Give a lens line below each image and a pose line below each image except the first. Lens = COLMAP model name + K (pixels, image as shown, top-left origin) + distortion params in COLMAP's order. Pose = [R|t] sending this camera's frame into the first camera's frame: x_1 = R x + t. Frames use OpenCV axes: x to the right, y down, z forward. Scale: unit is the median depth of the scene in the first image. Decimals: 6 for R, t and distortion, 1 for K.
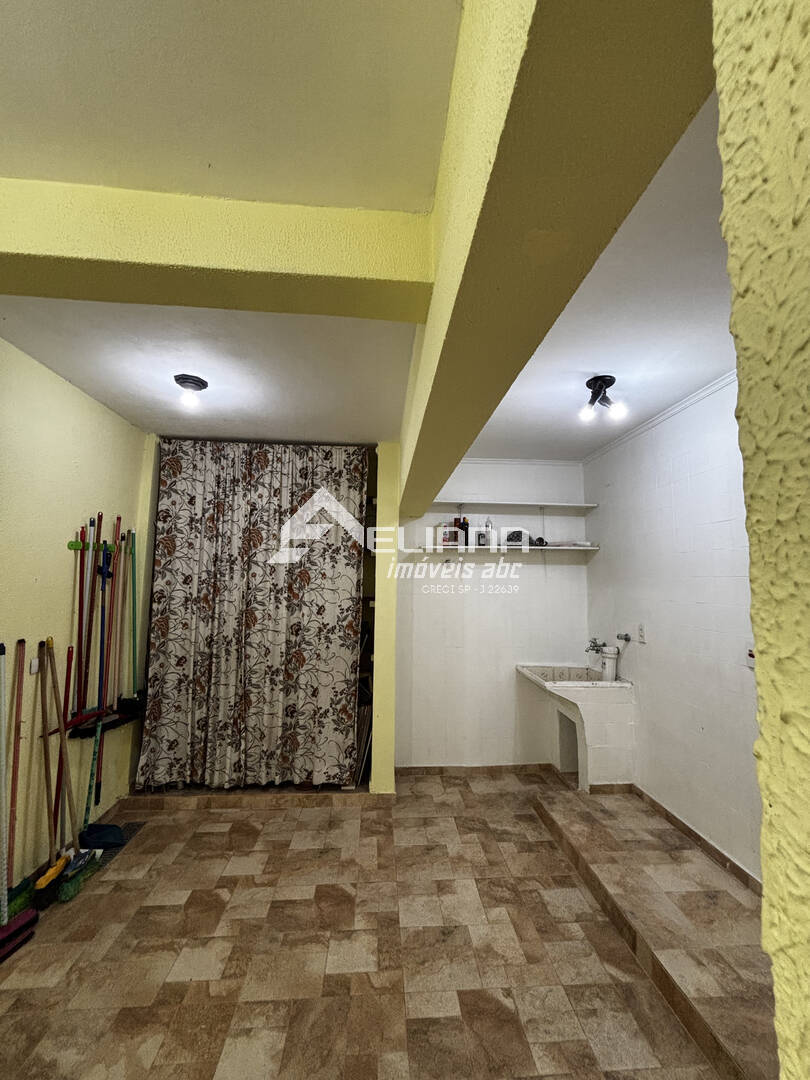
lens RADIAL K [[431.5, 0, 403.0], [0, 431.5, 544.1], [0, 0, 1]] dist [0.001411, -0.000258]
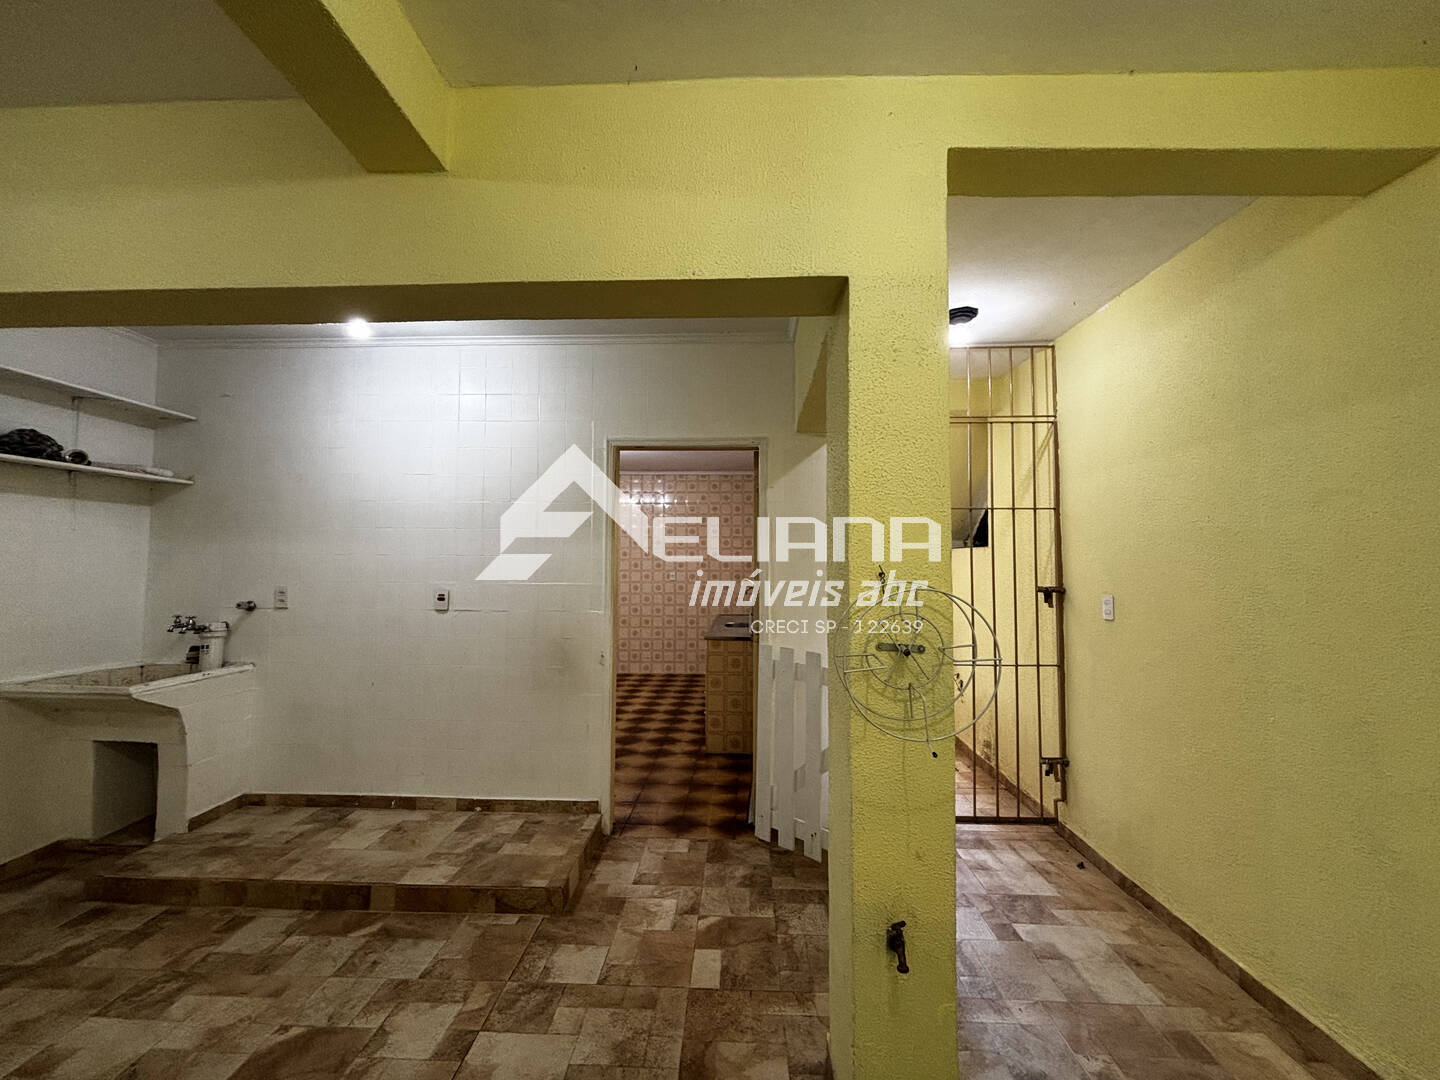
lens RADIAL K [[575.3, 0, 721.1], [0, 575.3, 540.4], [0, 0, 1]] dist [0.001411, -0.000258]
pose [[0.104794, 0.029138, 0.994067, -0.416651], [-0.095051, 0.995288, -0.019153, 0.046245], [-0.989941, -0.092480, 0.107070, 0.094046]]
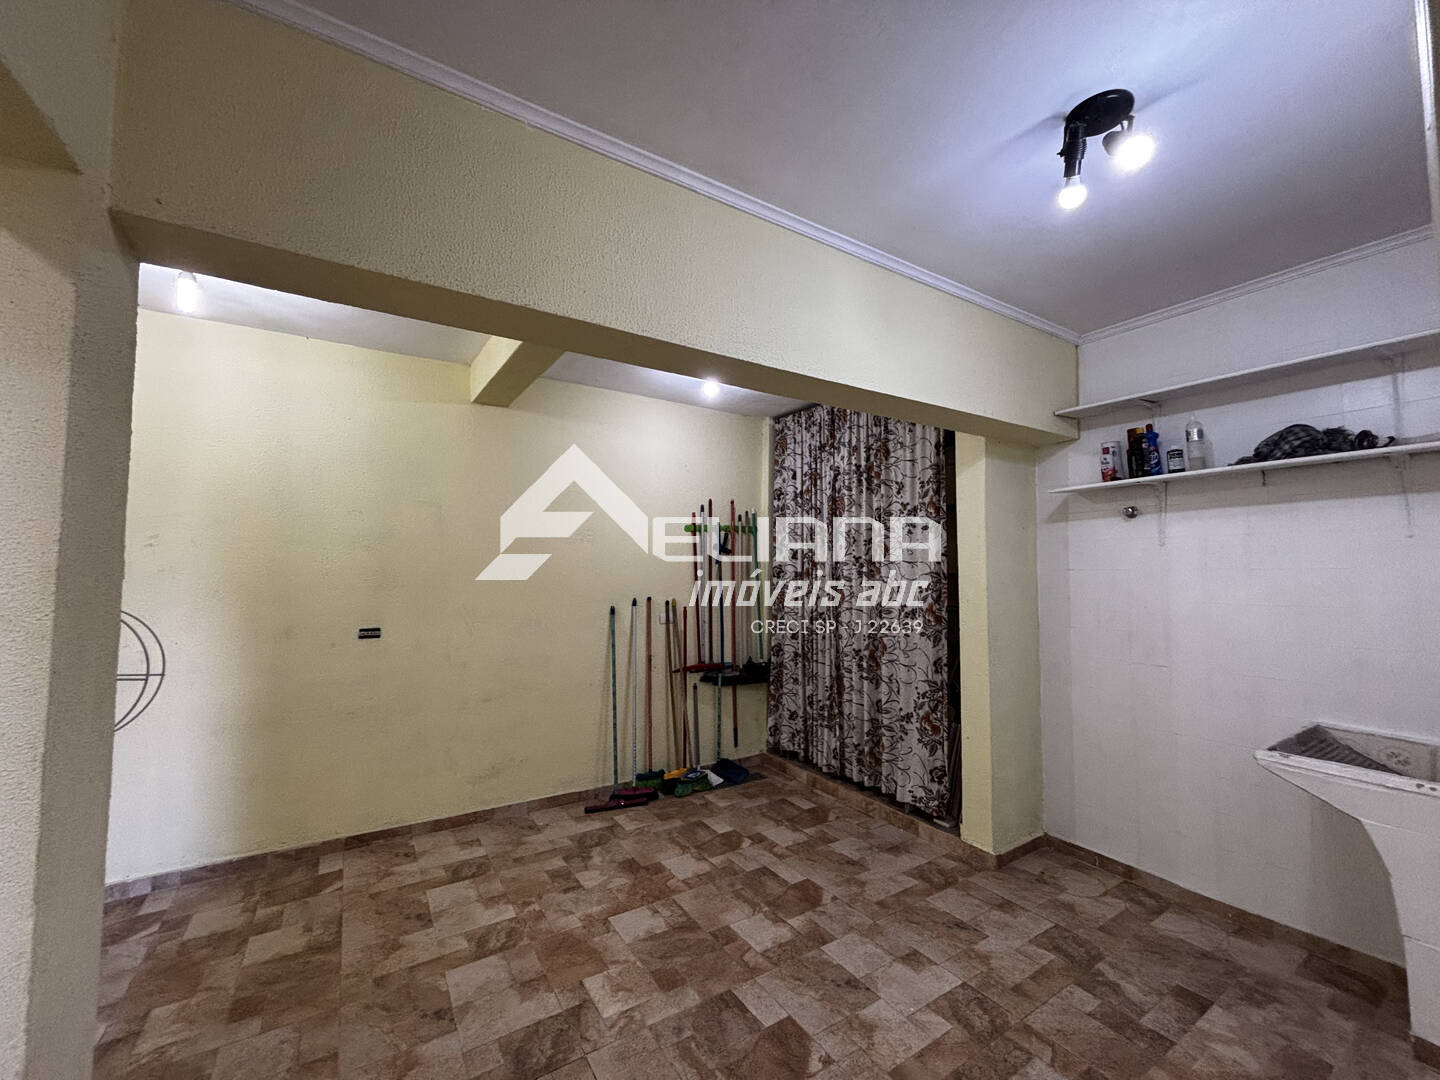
lens RADIAL K [[575.3, 0, 716.4], [0, 575.3, 534.6], [0, 0, 1]] dist [0.001411, -0.000258]
pose [[0.482868, -0.063233, -0.873407, 0.613942], [0.088585, 0.995800, -0.023119, 0.053684], [0.871201, -0.066207, 0.486442, 0.210435]]
